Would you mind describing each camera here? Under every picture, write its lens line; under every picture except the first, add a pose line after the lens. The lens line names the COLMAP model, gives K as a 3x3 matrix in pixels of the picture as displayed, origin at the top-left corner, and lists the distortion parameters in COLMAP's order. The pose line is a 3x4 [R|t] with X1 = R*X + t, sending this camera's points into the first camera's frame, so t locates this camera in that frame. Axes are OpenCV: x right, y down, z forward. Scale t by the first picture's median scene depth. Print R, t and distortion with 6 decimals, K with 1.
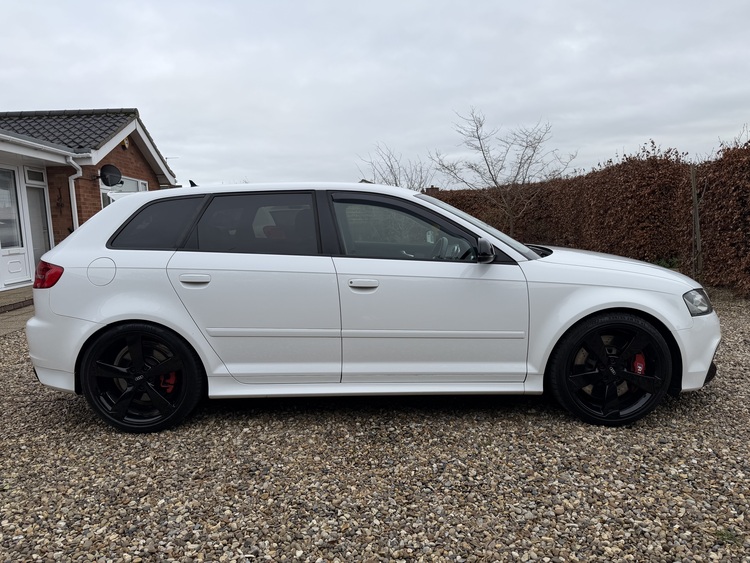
lens RADIAL K [[529.2, 0, 365.8], [0, 529.2, 275.4], [0, 0, 1]] dist [0.010162, -0.017884]
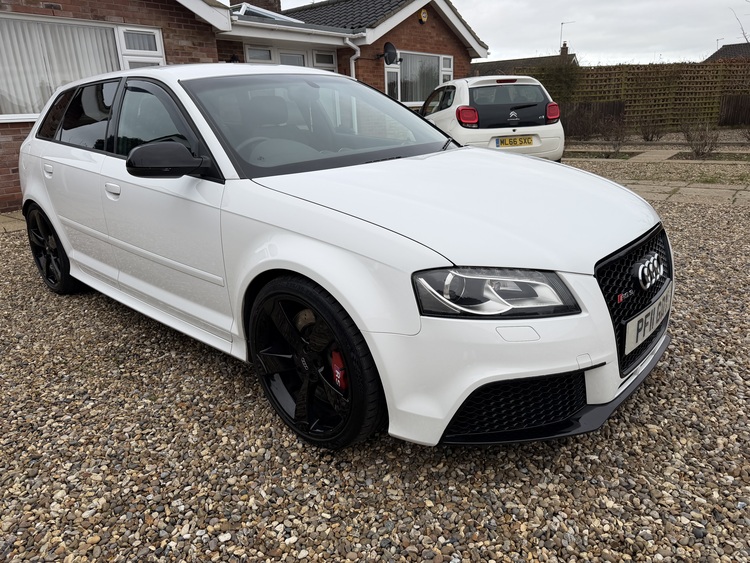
lens RADIAL K [[529.2, 0, 373.3], [0, 529.2, 280.6], [0, 0, 1]] dist [0.010162, -0.017884]
pose [[0.747856, 0.207335, -0.630653, 0.249347], [-0.053519, 0.965716, 0.254026, -0.023475], [0.661700, -0.156222, 0.733313, 0.163492]]
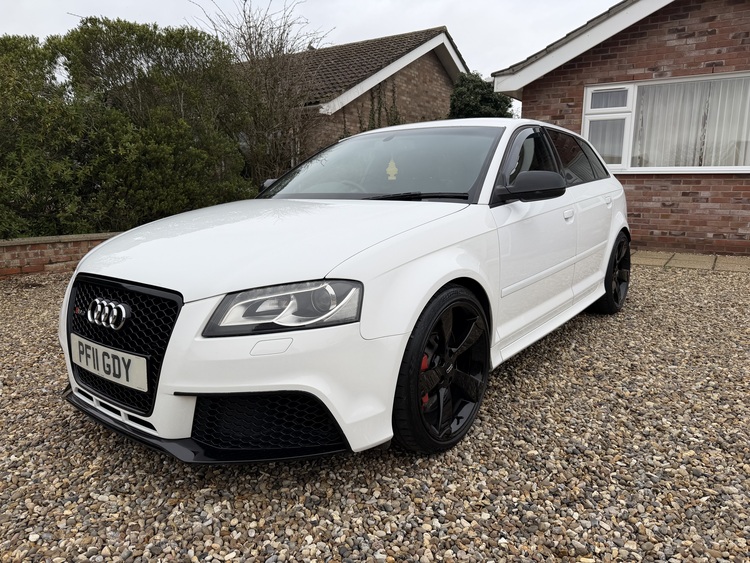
lens RADIAL K [[529.2, 0, 370.2], [0, 529.2, 282.0], [0, 0, 1]] dist [0.010162, -0.017884]
pose [[-0.614675, 0.177278, -0.768600, 0.290648], [-0.061284, 0.960738, 0.270605, -0.053422], [0.786396, 0.213437, -0.579678, 0.526743]]
